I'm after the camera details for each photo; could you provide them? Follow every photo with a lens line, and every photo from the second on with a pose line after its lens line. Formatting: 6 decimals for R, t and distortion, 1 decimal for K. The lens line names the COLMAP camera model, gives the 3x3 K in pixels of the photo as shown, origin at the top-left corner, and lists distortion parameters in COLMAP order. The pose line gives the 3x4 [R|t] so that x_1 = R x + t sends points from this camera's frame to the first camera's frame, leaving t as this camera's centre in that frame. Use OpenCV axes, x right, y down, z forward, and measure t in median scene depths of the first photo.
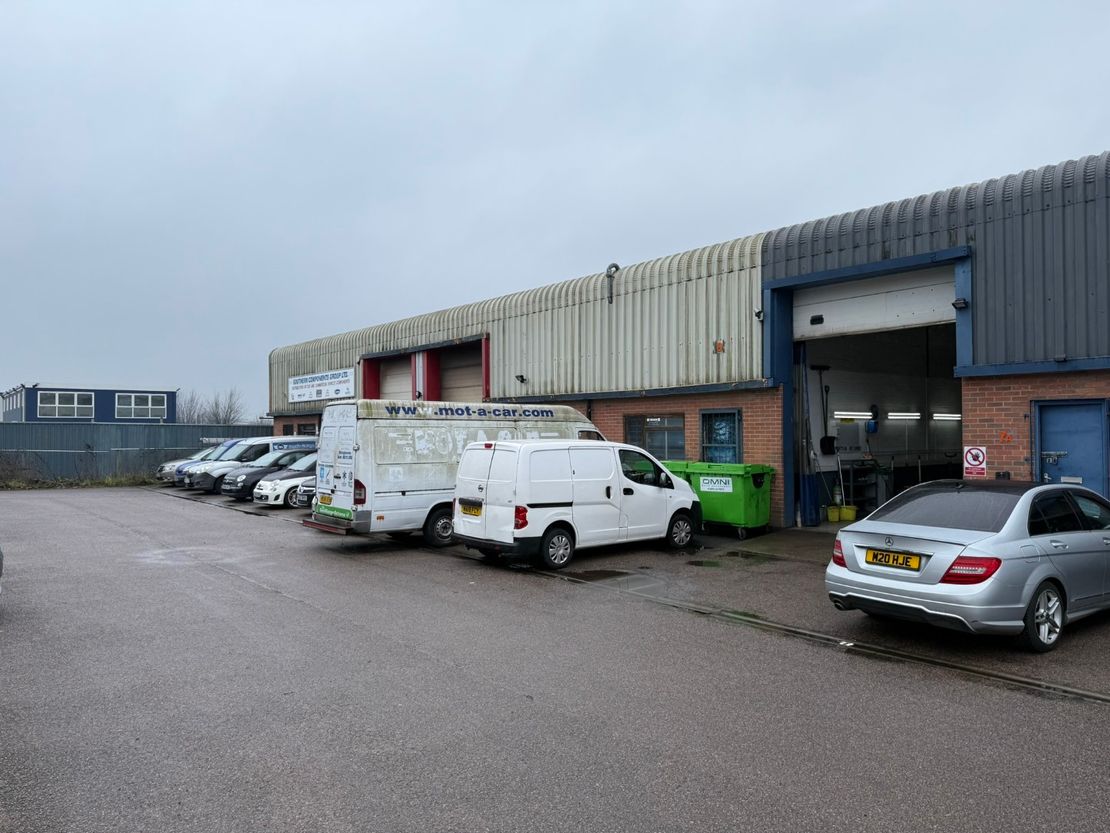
lens RADIAL K [[768.5, 0, 555.5], [0, 768.5, 420.8], [0, 0, 1]] dist [0.137146, -0.228024]
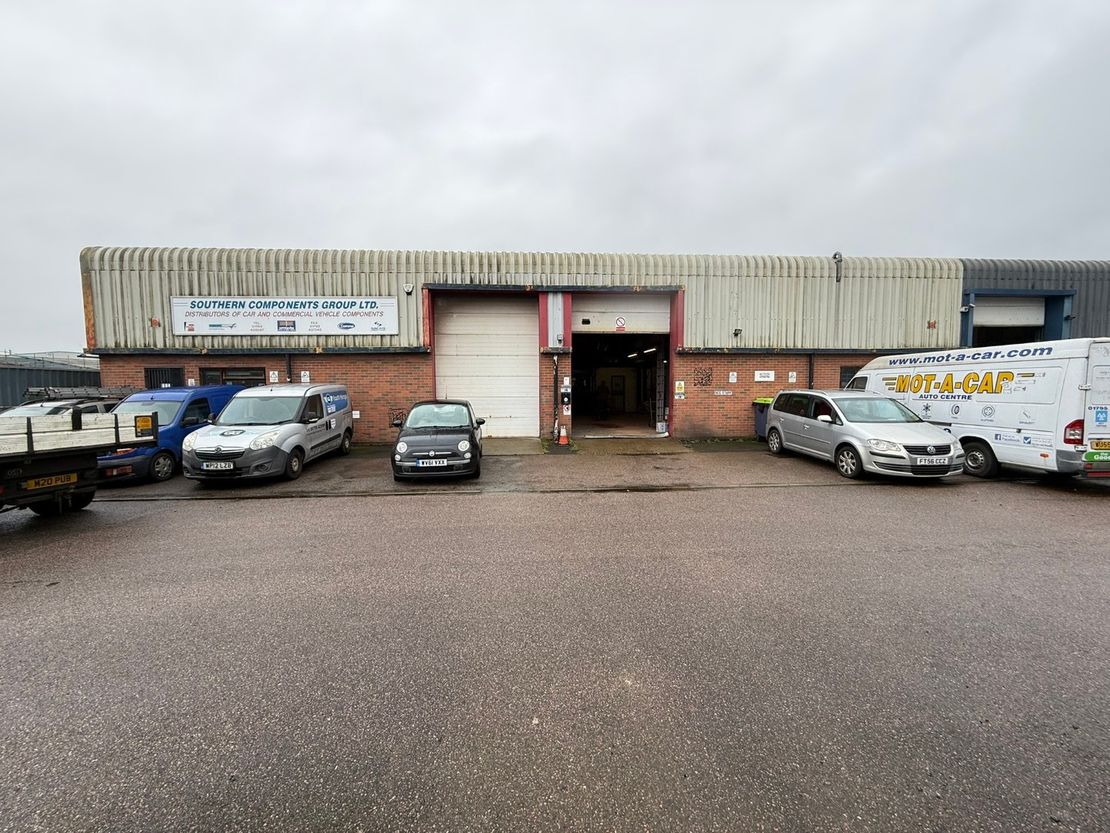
lens RADIAL K [[440.3, 0, 555.0], [0, 440.3, 416.5], [0, 0, 1]] dist [0.000384, 0.000271]
pose [[0.587143, -0.057350, 0.807449, -1.014862], [-0.010453, 0.996867, 0.078405, 0.030167], [-0.809416, -0.054475, 0.584704, 1.126057]]
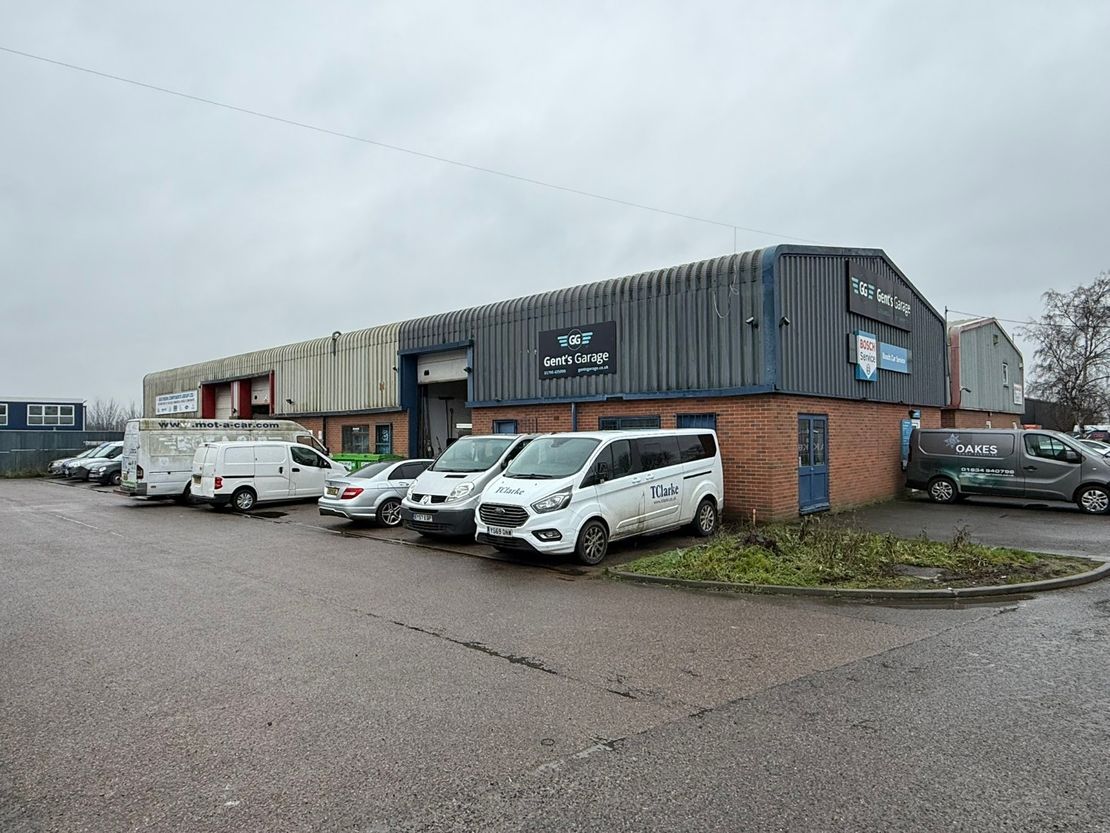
lens RADIAL K [[680.1, 0, 550.0], [0, 680.1, 420.3], [0, 0, 1]] dist [0.002084, 0.000718]
pose [[0.991865, -0.001710, 0.127286, 0.402136], [0.002527, 0.999977, -0.006264, -0.010901], [-0.127273, 0.006535, 0.991846, -0.547169]]
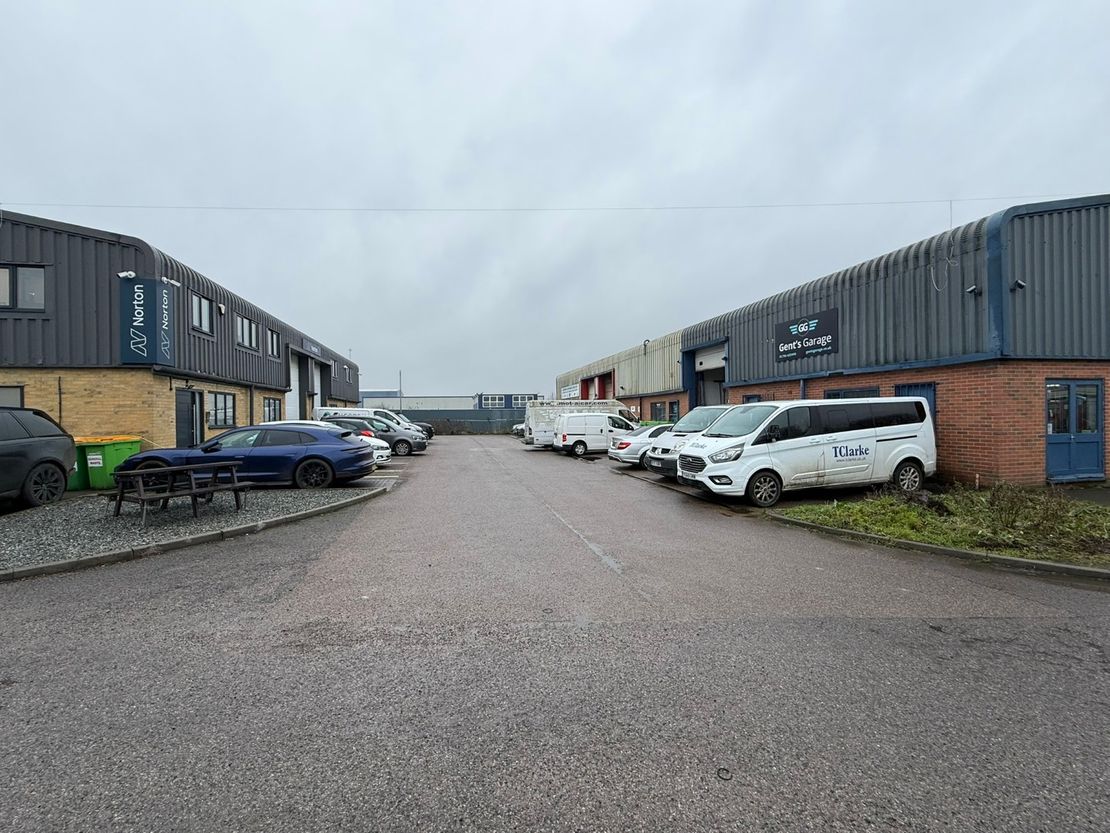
lens RADIAL K [[466.6, 0, 555.0], [0, 466.6, 416.5], [0, 0, 1]] dist [0.000391, -0.000008]
pose [[0.893078, -0.007917, -0.449833, 0.564911], [0.018525, 0.999644, 0.019184, 0.001355], [0.449521, -0.025466, 0.892907, -0.506899]]
